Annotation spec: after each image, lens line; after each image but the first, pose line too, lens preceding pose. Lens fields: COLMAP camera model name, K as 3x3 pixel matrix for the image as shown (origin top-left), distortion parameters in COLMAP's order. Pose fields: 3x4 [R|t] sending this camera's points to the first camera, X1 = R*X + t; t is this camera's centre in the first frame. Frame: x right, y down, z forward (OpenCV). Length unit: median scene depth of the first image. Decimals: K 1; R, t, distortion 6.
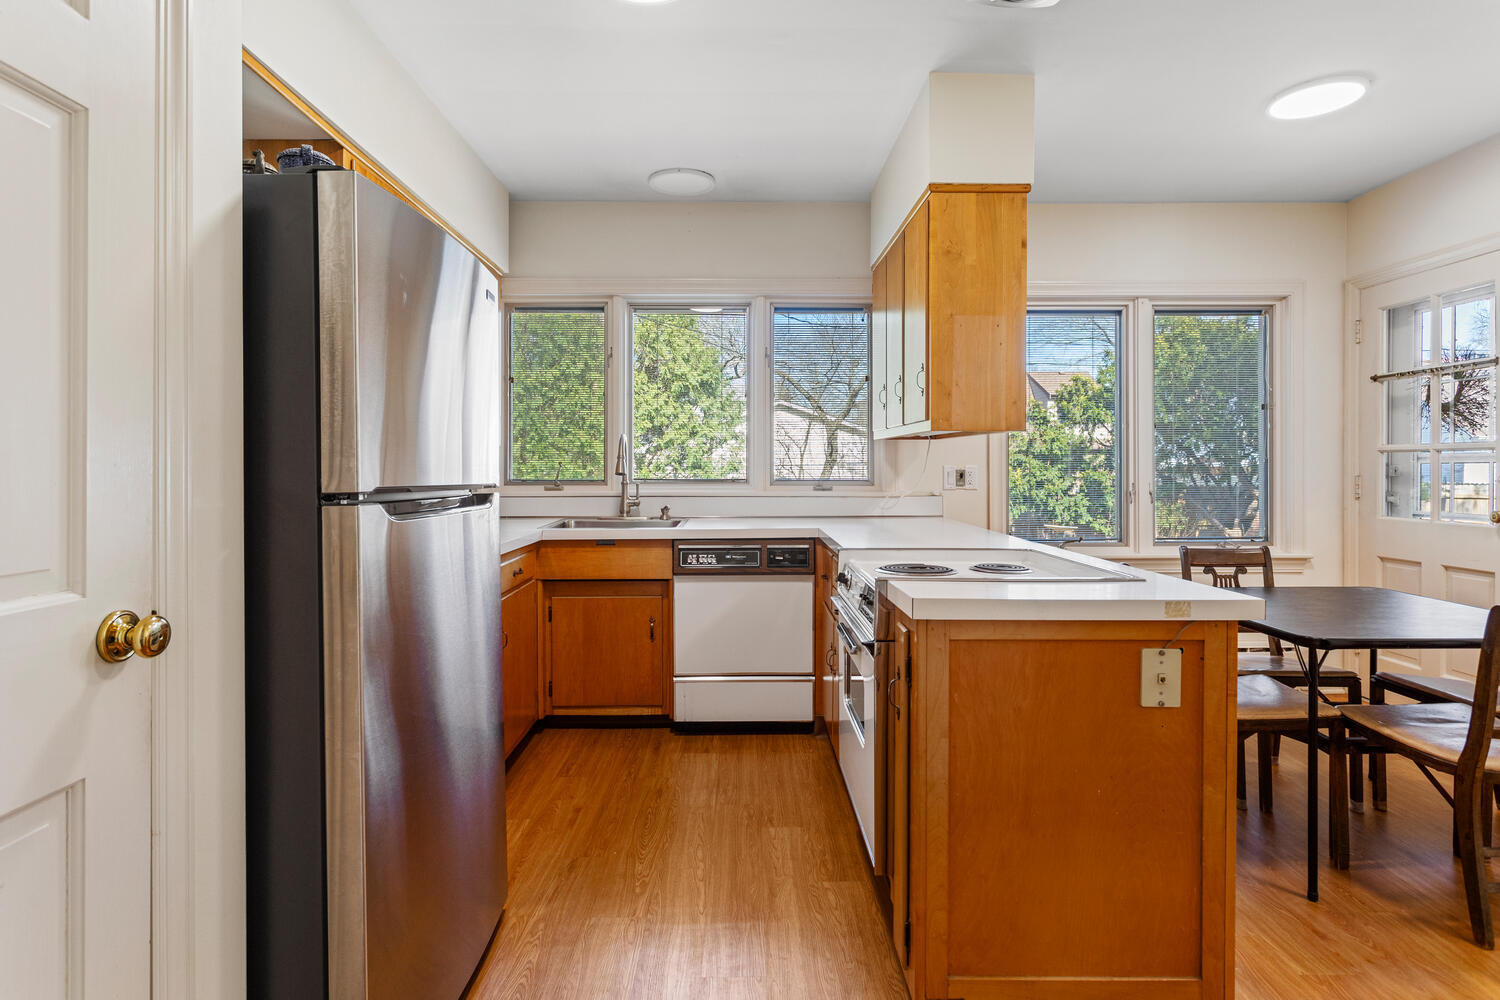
lens RADIAL K [[791.2, 0, 744.5], [0, 791.2, 464.8], [0, 0, 1]] dist [-0.003948, 0.000704]
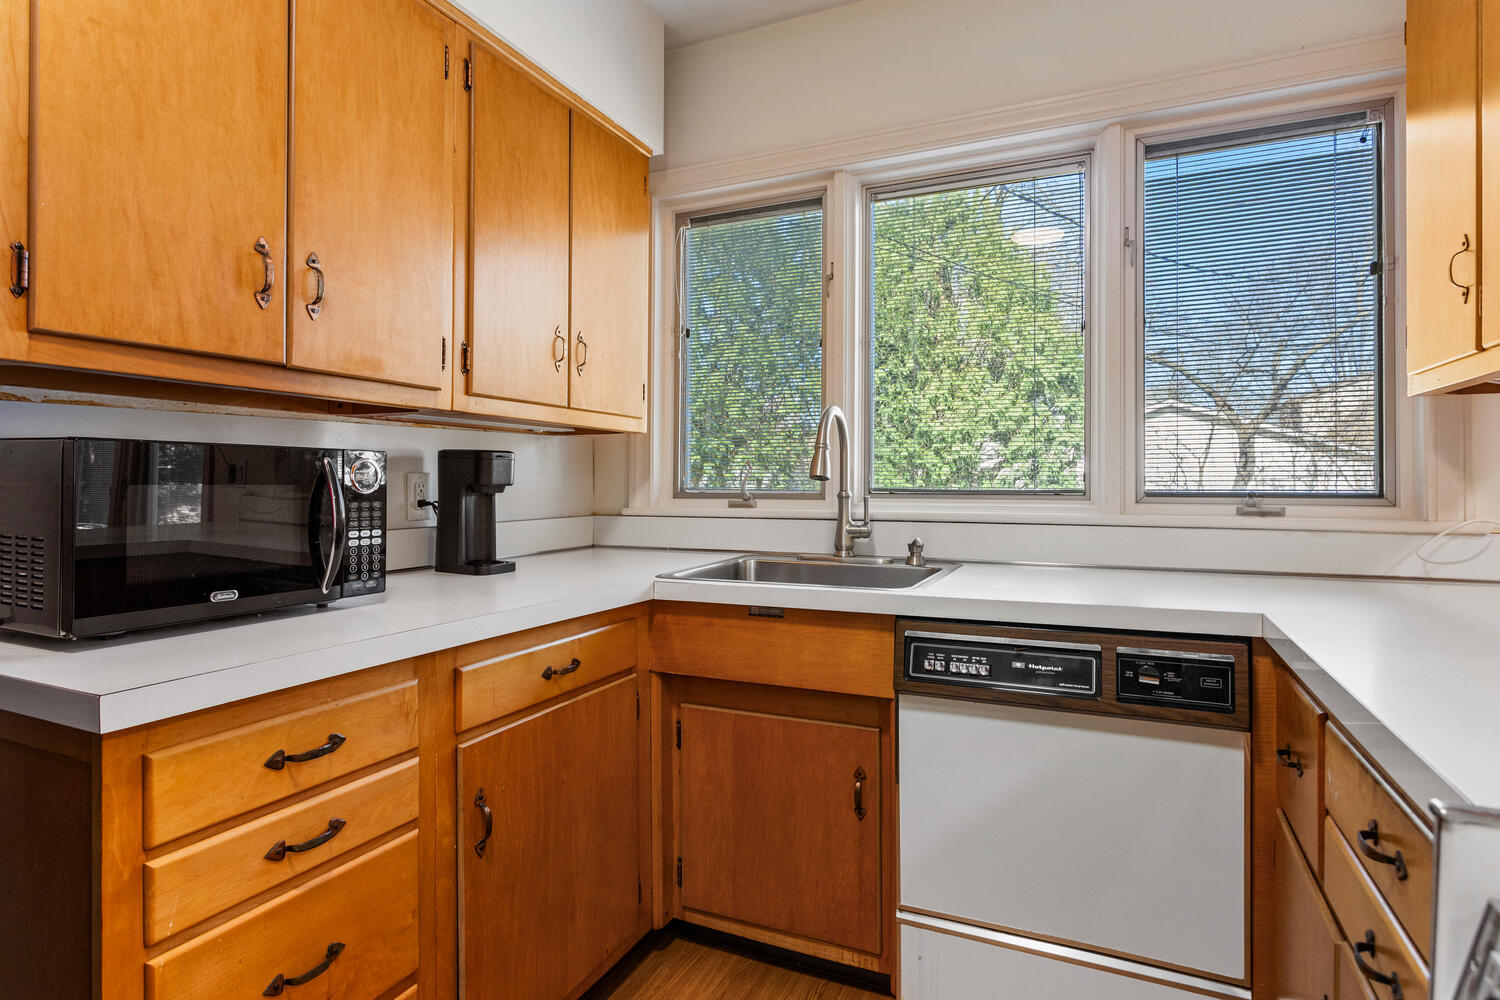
lens RADIAL K [[794.4, 0, 751.7], [0, 794.4, 480.3], [0, 0, 1]] dist [-0.001996, 0.000216]
pose [[0.903764, -0.000091, -0.428031, 0.029226], [-0.001143, 0.999996, -0.002625, 0.013664], [0.428030, 0.002861, 0.903760, 0.467550]]
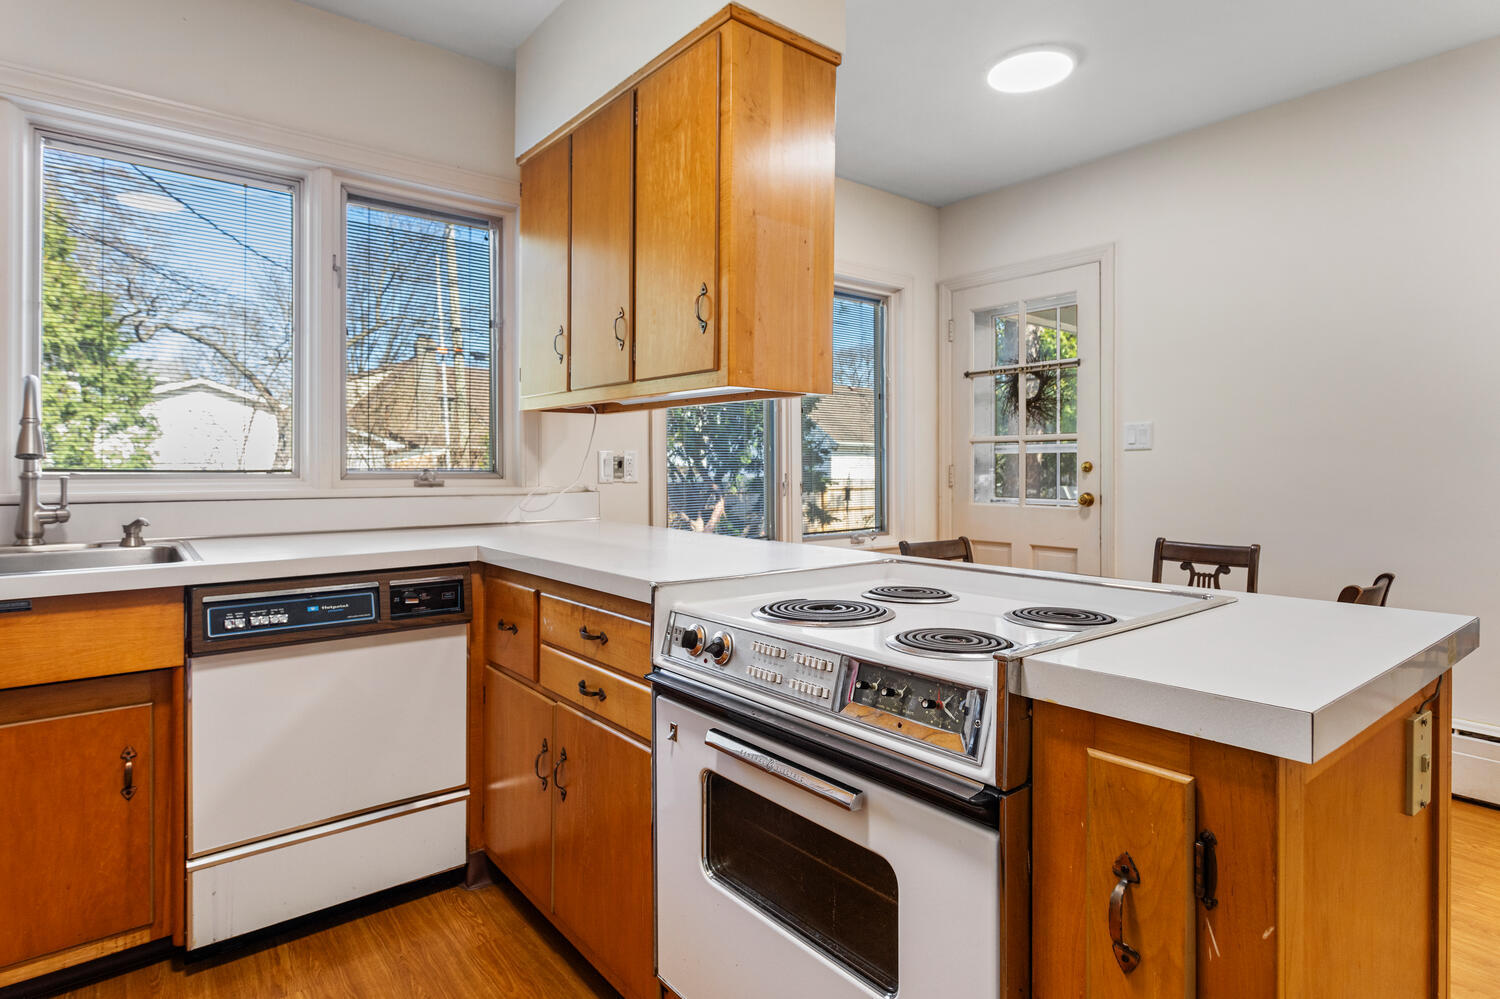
lens RADIAL K [[791.2, 0, 744.5], [0, 791.2, 464.3], [0, 0, 1]] dist [-0.003948, 0.000704]
pose [[0.782767, 0.002919, 0.622308, -0.108567], [-0.001994, 0.999996, -0.002182, 0.015432], [-0.622312, 0.000468, 0.782769, 0.339230]]
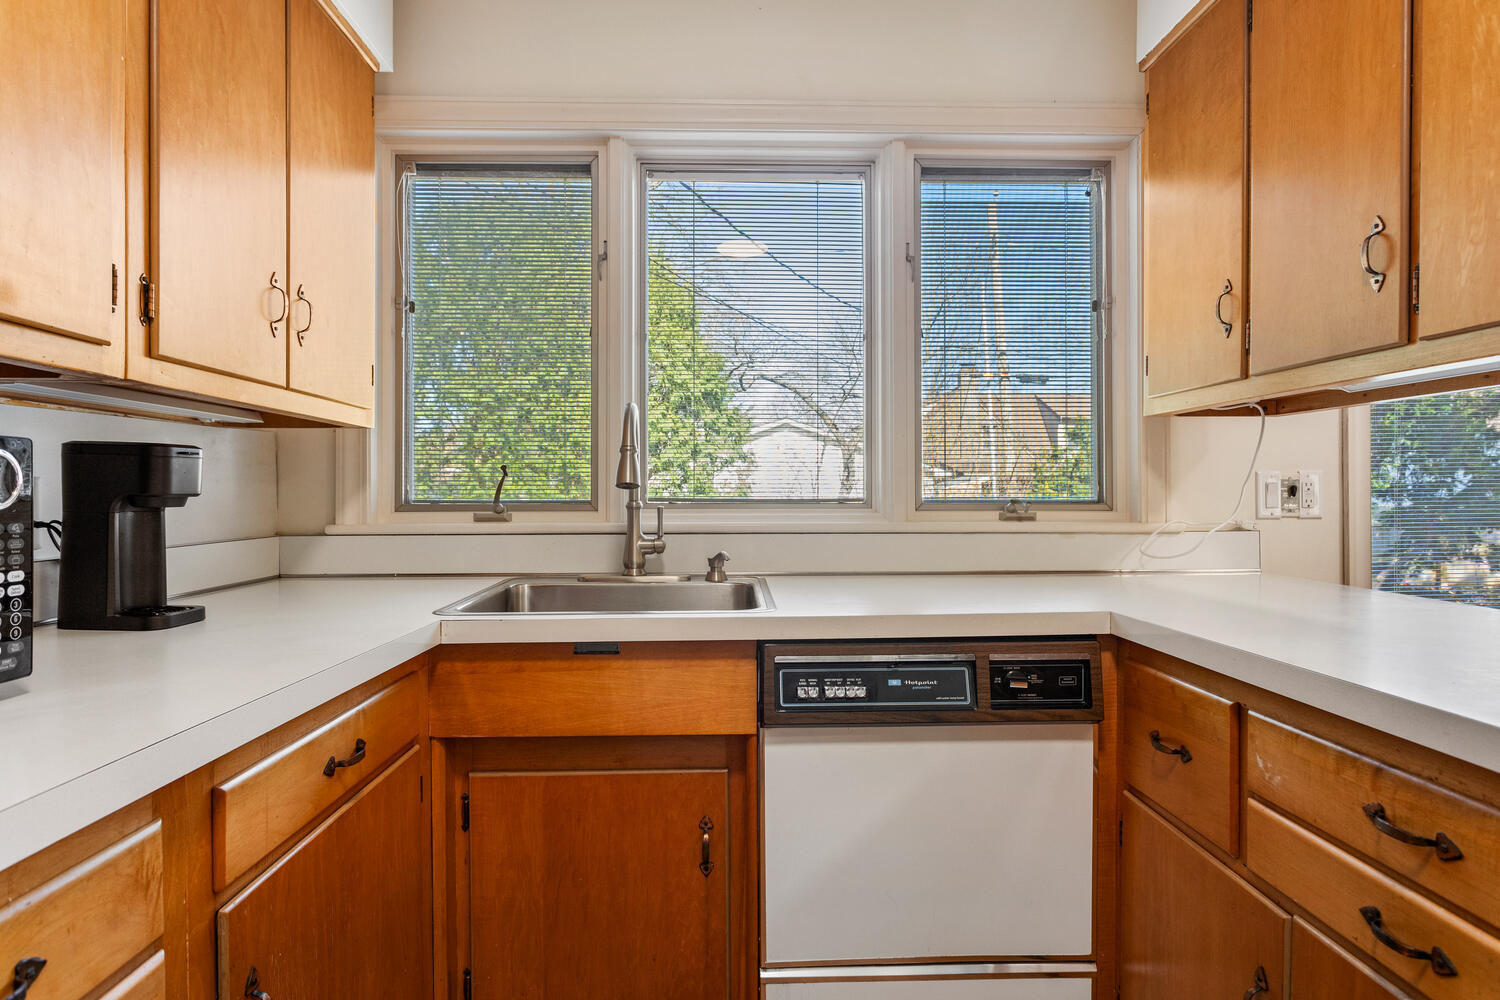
lens RADIAL K [[793.8, 0, 745.3], [0, 793.8, 499.7], [0, 0, 1]] dist [-0.003721, 0.001060]
pose [[0.999860, -0.001665, 0.016668, -0.090516], [0.001526, 0.999964, 0.008332, 0.014913], [-0.016682, -0.008306, 0.999826, 0.507374]]
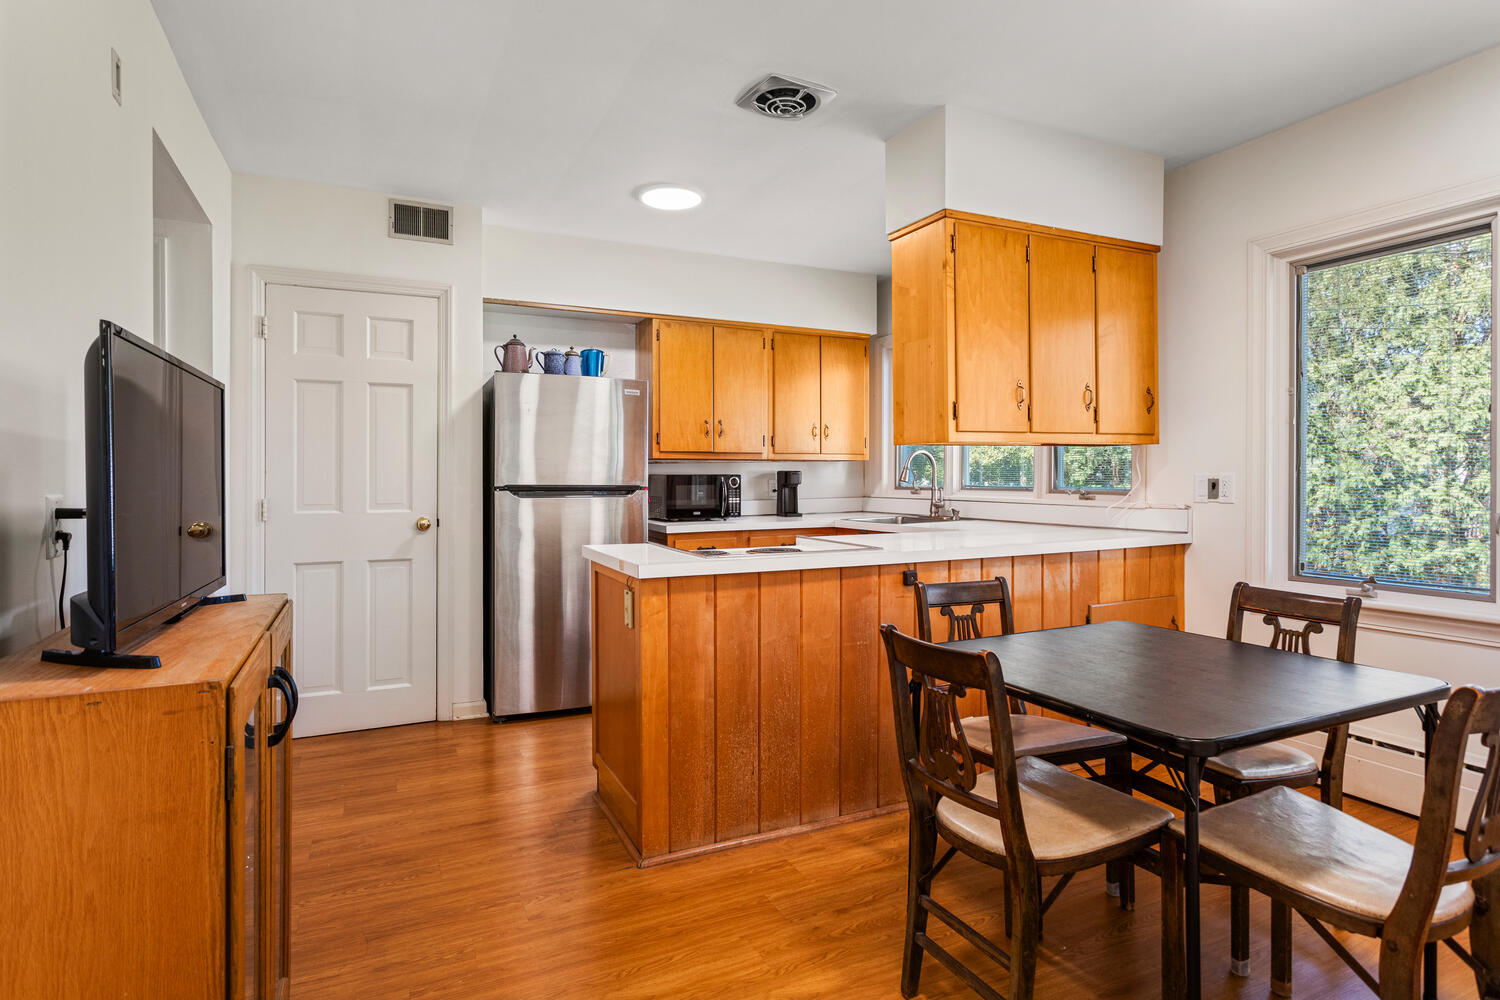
lens RADIAL K [[794.4, 0, 751.7], [0, 794.4, 480.3], [0, 0, 1]] dist [-0.001996, 0.000216]
pose [[0.428974, 0.004274, -0.903307, 0.837557], [0.005595, 0.999957, 0.007389, -0.001000], [0.903300, -0.008224, 0.428932, 0.216306]]
